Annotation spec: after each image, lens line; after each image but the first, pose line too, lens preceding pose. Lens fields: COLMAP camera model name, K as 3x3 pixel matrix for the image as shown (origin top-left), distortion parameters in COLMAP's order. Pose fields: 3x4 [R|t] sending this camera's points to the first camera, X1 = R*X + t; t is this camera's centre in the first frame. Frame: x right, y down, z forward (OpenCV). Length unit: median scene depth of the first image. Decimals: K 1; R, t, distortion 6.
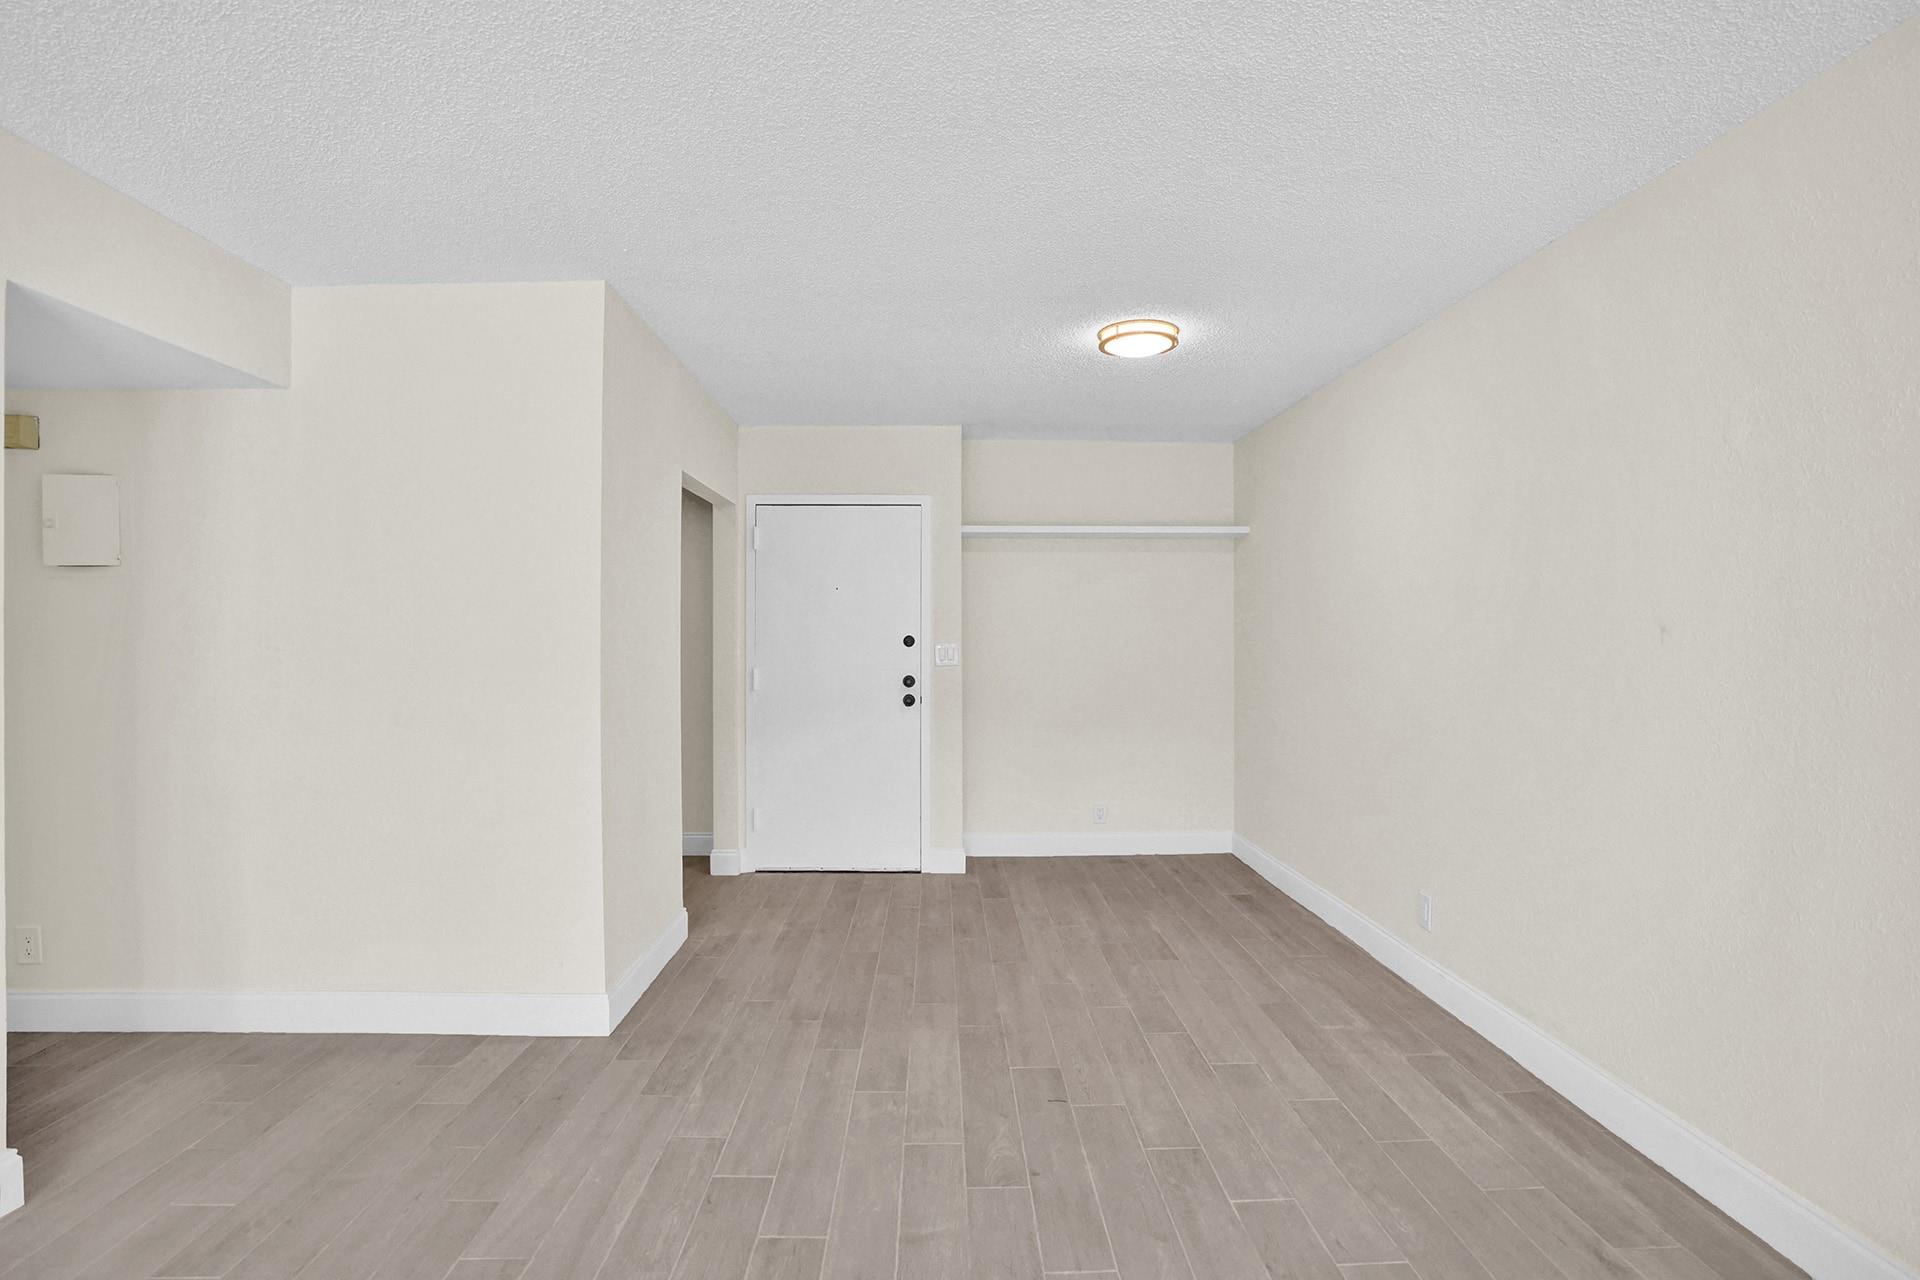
lens RADIAL K [[897.6, 0, 961.5], [0, 897.6, 641.8], [0, 0, 1]] dist [-0.055687, 0.022616]
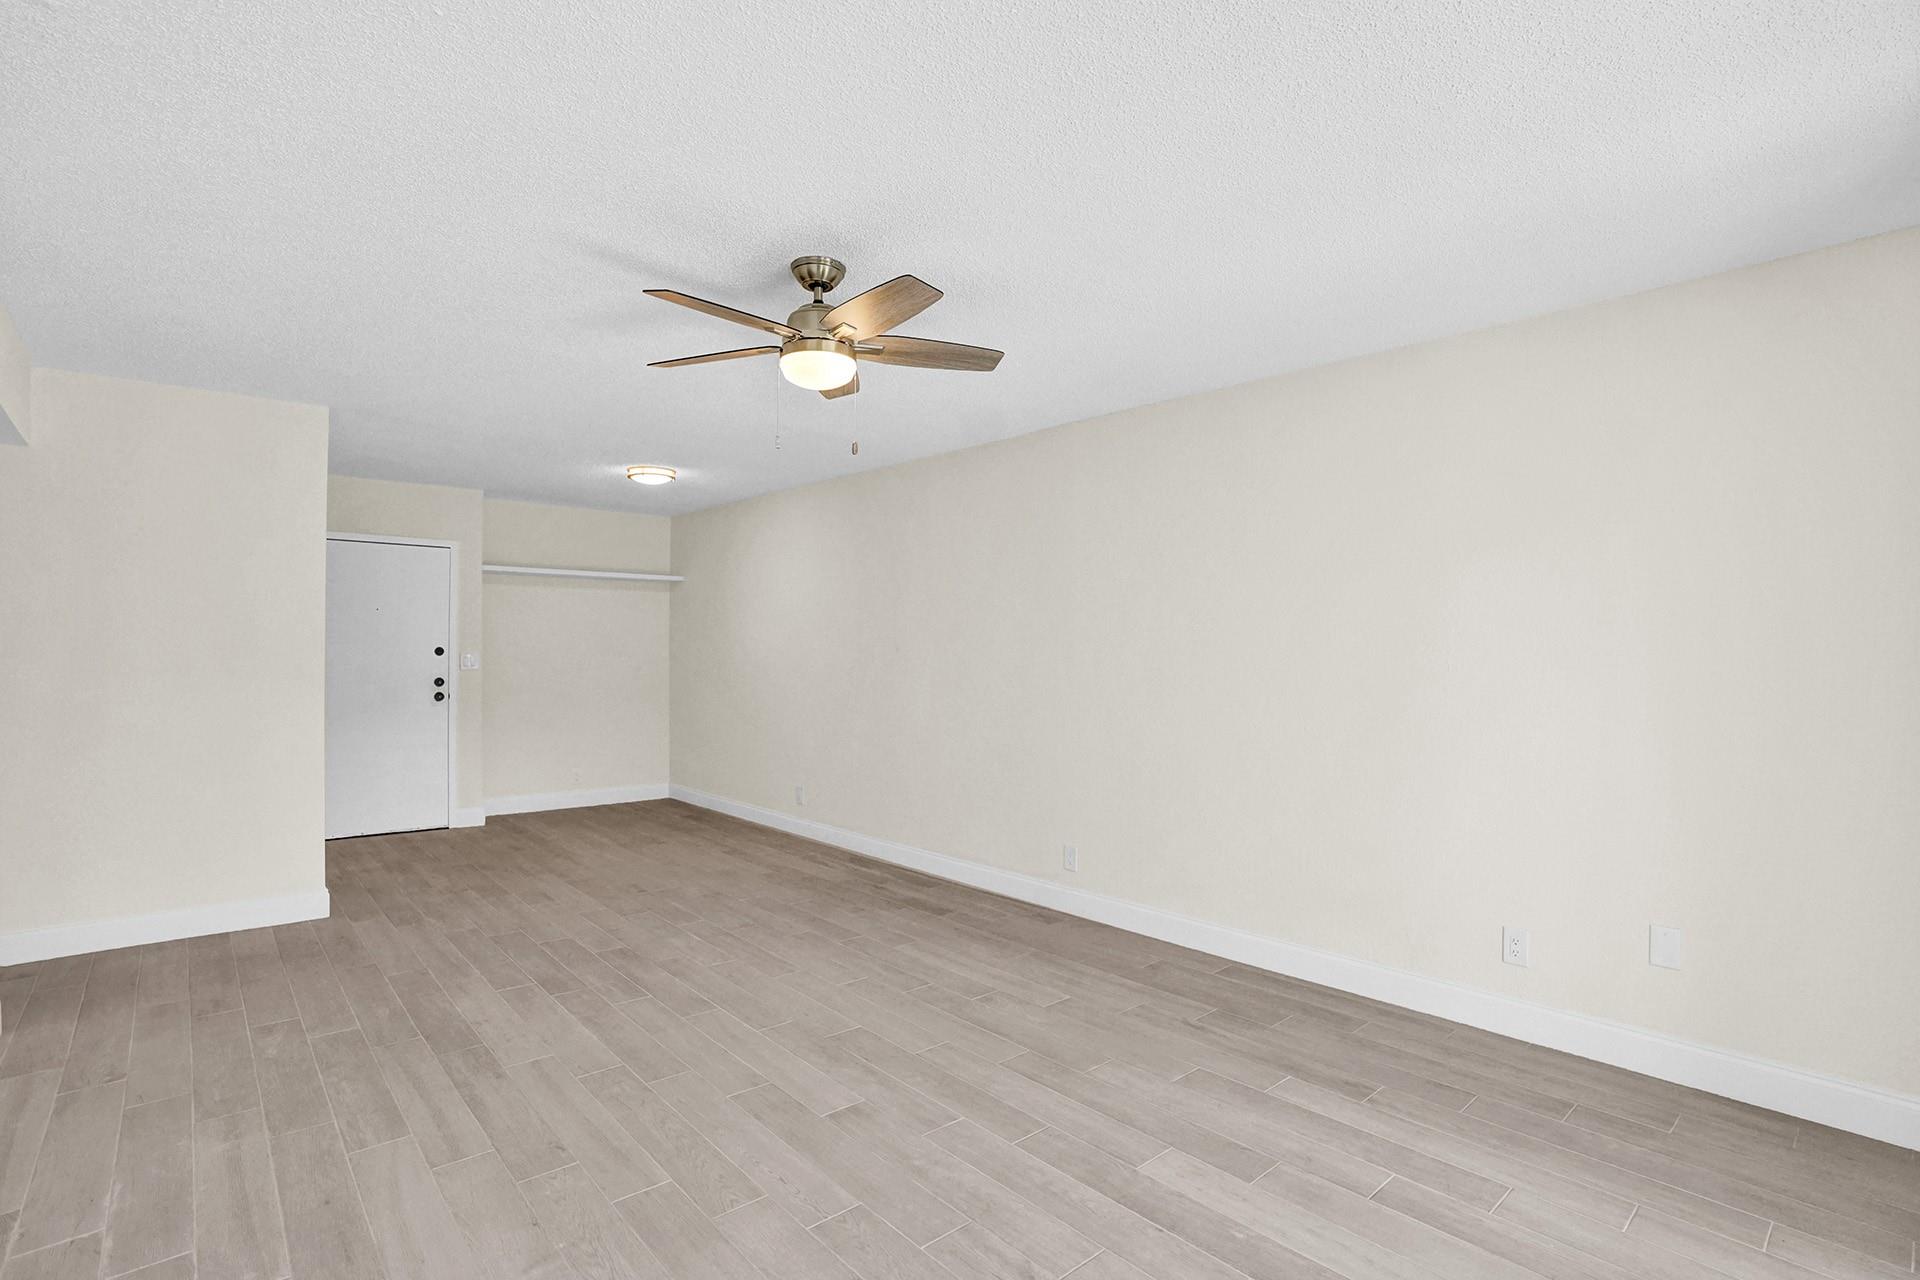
lens RADIAL K [[919.9, 0, 953.5], [0, 919.9, 637.0], [0, 0, 1]] dist [-0.082599, 0.040589]
pose [[0.763710, 0.024332, 0.645100, -0.405017], [-0.014091, 0.999680, -0.021023, -0.005492], [-0.645405, 0.006966, 0.763809, -0.586259]]
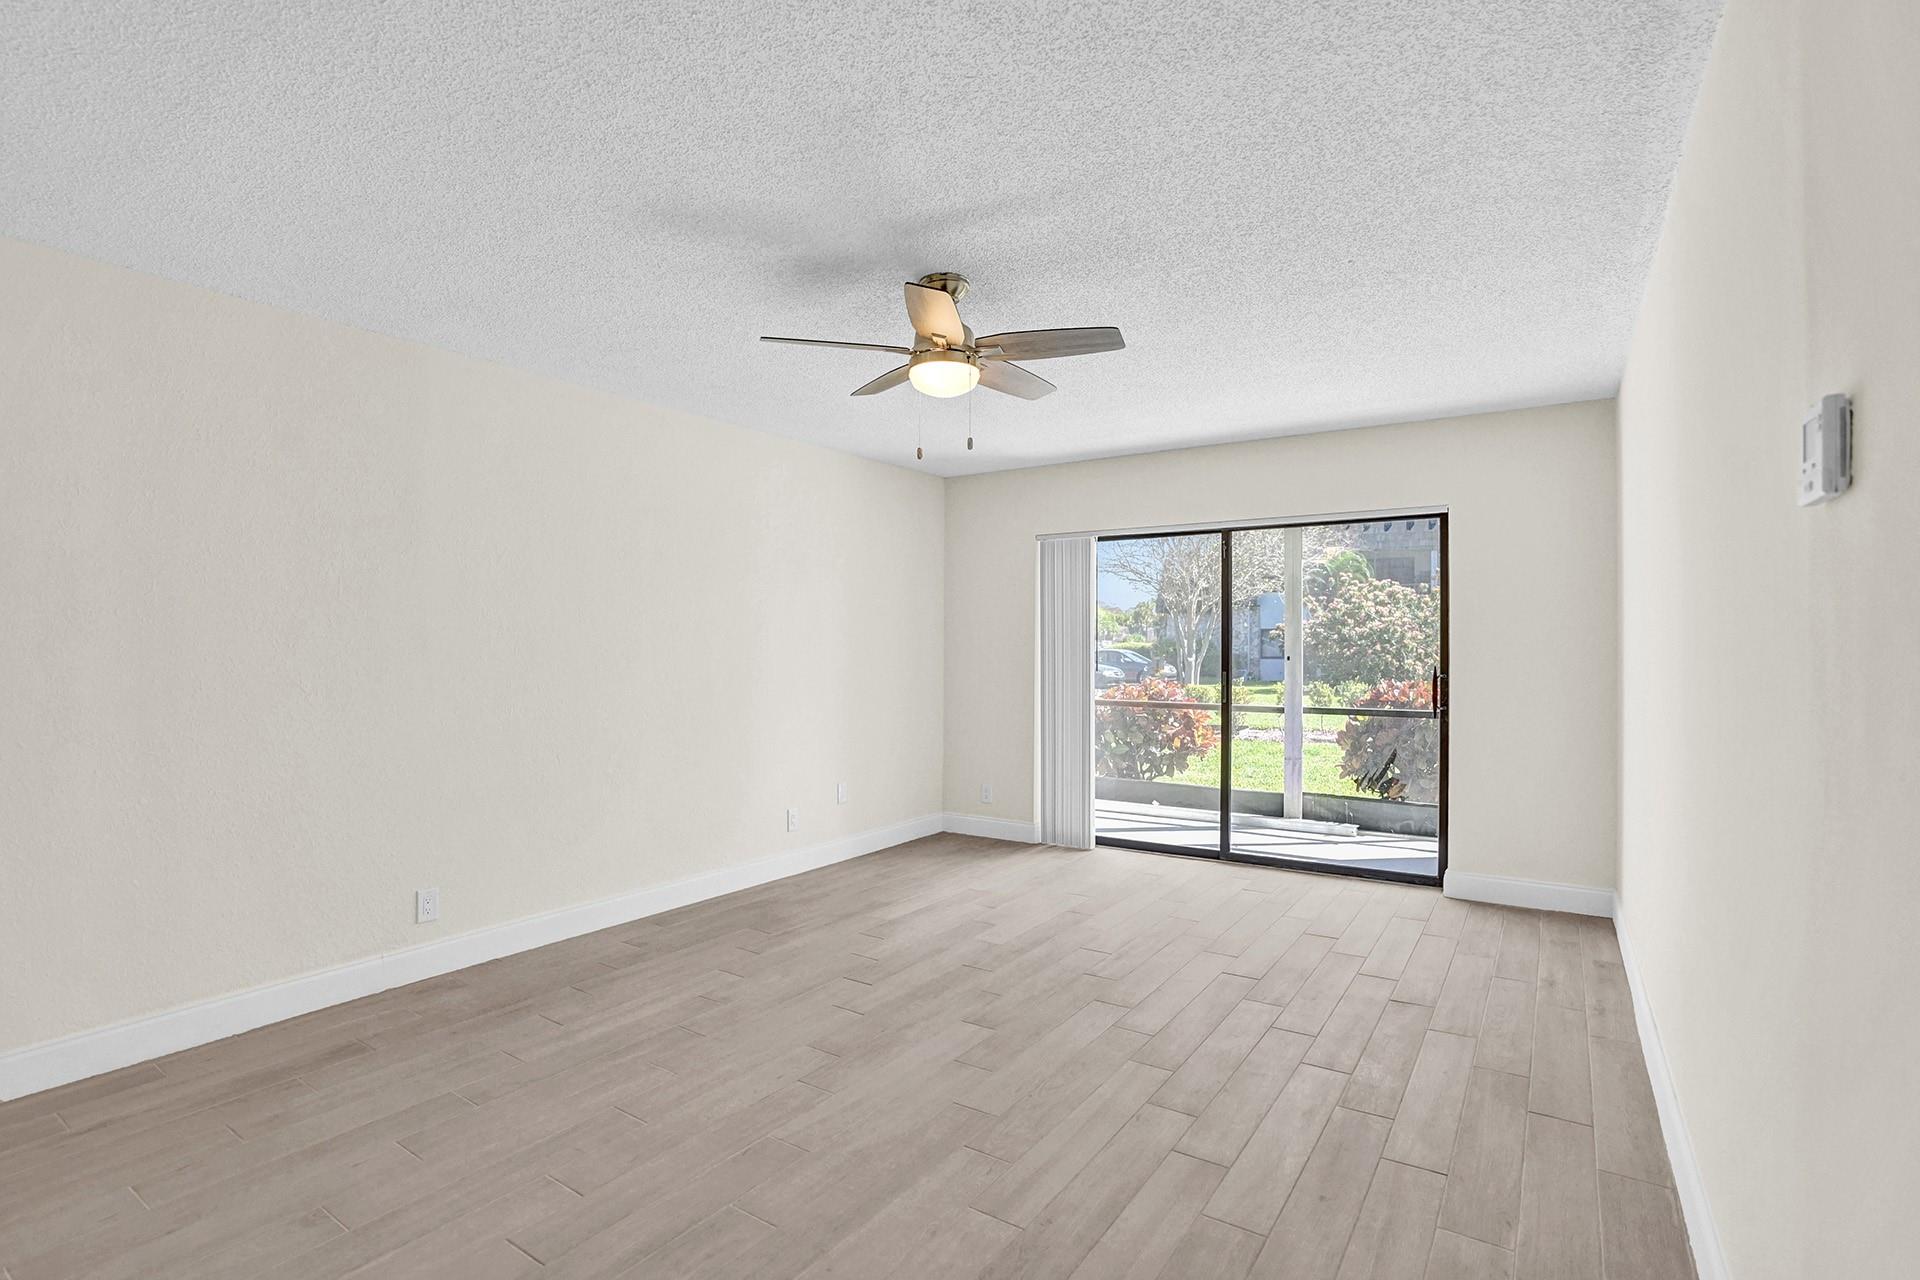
lens RADIAL K [[897.6, 0, 961.5], [0, 897.6, 641.8], [0, 0, 1]] dist [-0.055687, 0.022616]
pose [[-0.814409, 0.010923, 0.580188, -0.471740], [0.005282, 0.999921, -0.011411, 0.000128], [-0.580267, -0.006229, -0.814403, 0.572145]]
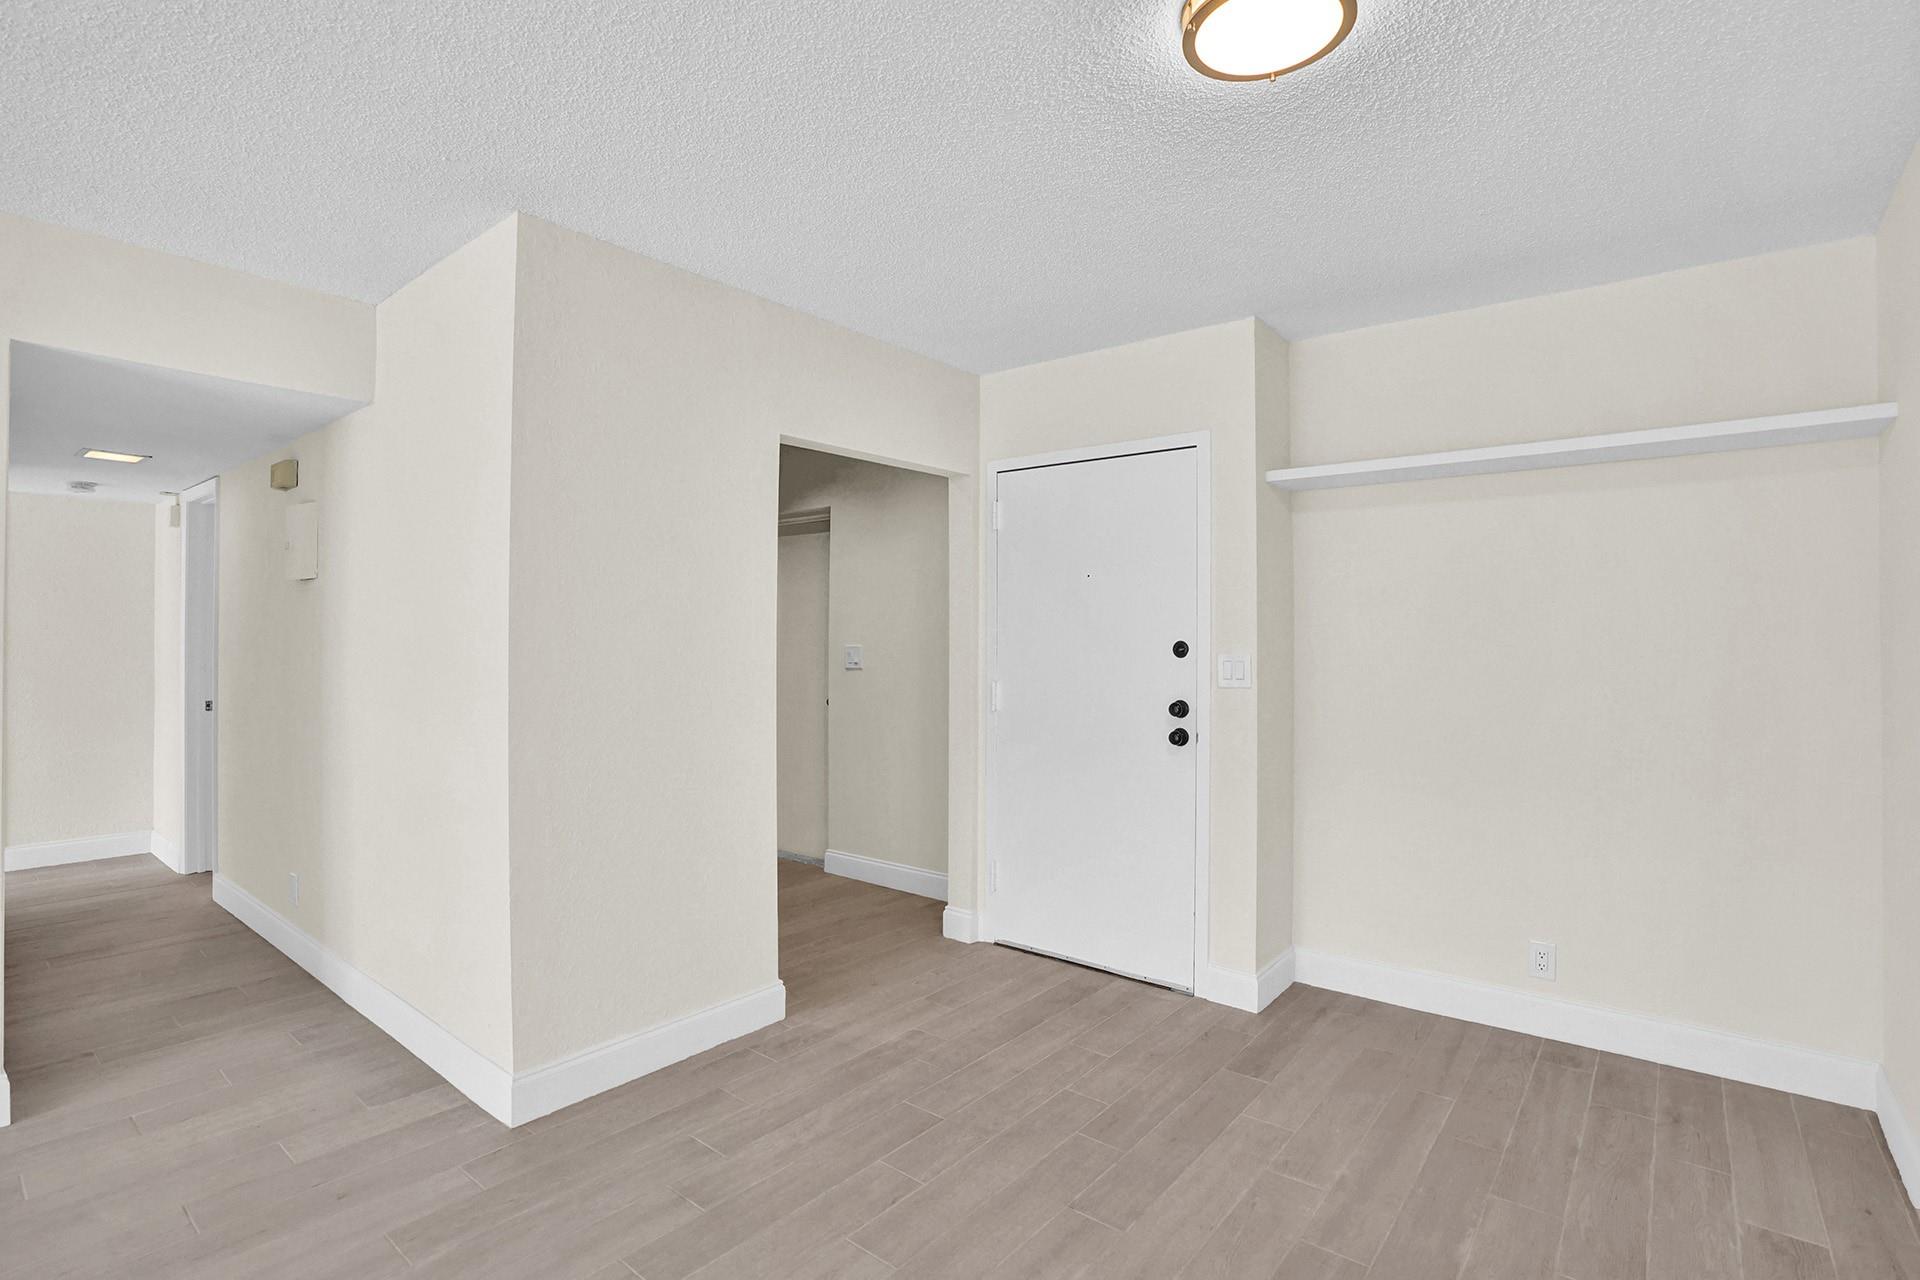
lens RADIAL K [[919.9, 0, 953.5], [0, 919.9, 637.0], [0, 0, 1]] dist [-0.082599, 0.040589]
pose [[0.755923, 0.002877, -0.654655, 0.319722], [-0.006465, 0.999974, -0.003071, -0.008381], [0.654629, 0.006554, 0.755922, 0.450730]]
